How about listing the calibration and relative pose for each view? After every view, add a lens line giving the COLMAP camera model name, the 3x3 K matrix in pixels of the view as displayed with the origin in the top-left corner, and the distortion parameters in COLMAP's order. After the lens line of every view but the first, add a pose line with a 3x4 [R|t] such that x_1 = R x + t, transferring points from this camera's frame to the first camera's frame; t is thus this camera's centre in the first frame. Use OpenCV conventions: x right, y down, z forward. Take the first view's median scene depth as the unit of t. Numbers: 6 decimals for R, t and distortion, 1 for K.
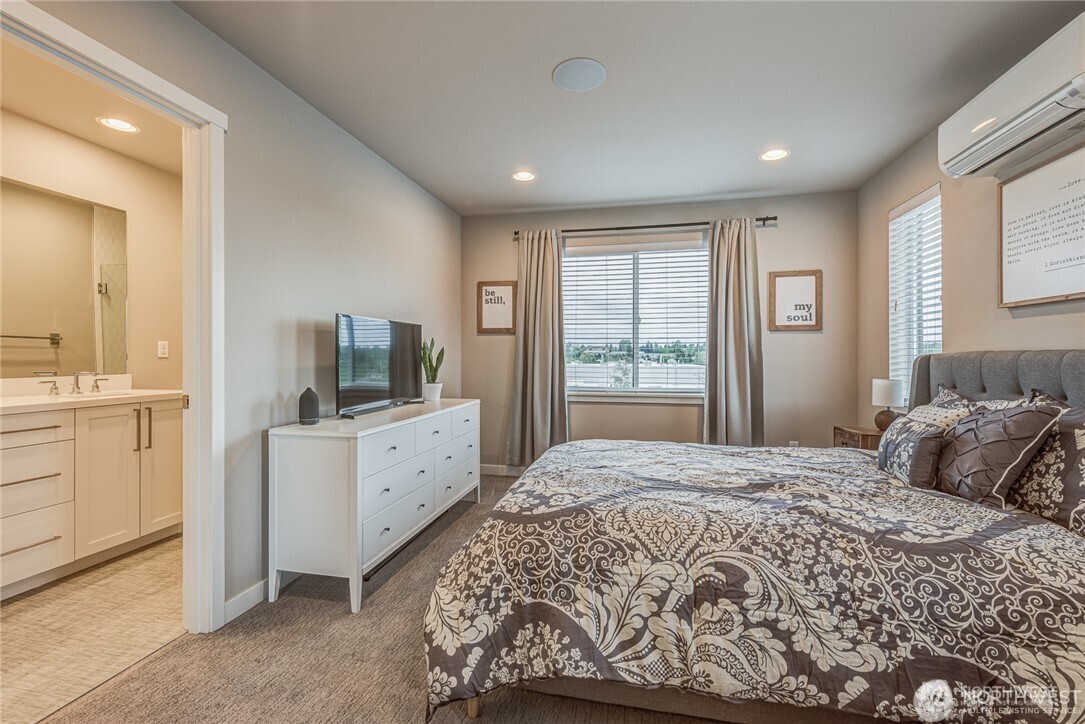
lens RADIAL K [[465.9, 0, 546.9], [0, 465.9, 359.4], [0, 0, 1]] dist [0.008786, -0.001980]
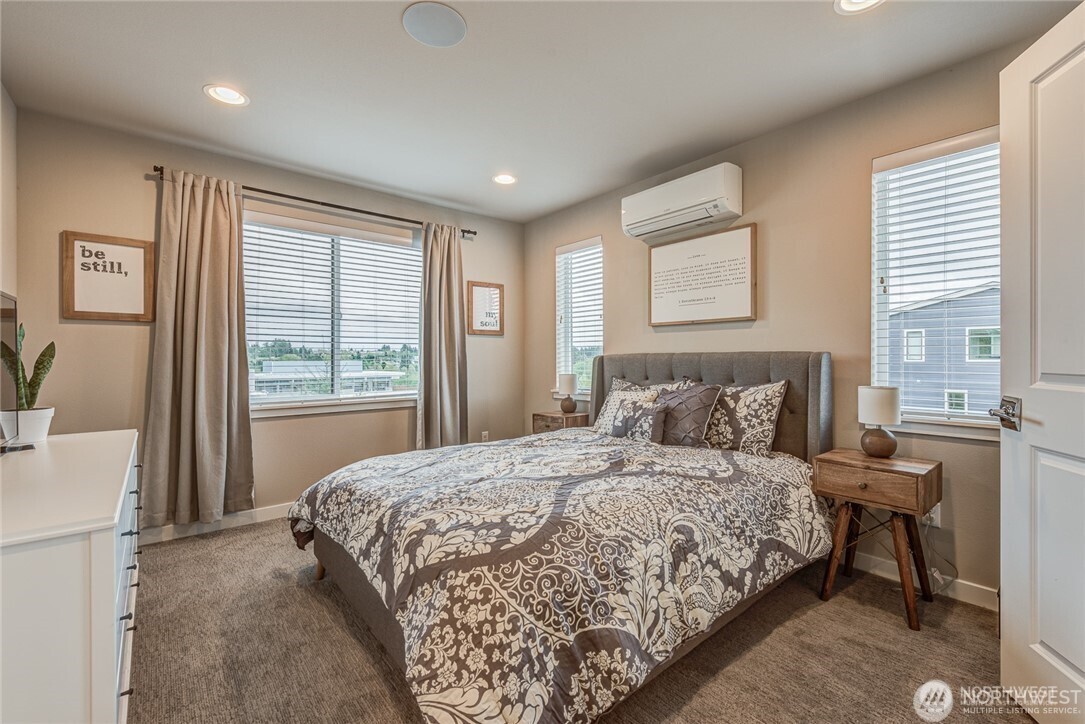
lens RADIAL K [[465.9, 0, 540.3], [0, 465.9, 362.4], [0, 0, 1]] dist [0.008786, -0.001980]
pose [[0.608922, -0.010756, 0.793157, -0.722007], [0.009341, 0.999936, 0.006388, -0.000934], [-0.793175, 0.003519, 0.608983, 0.492548]]
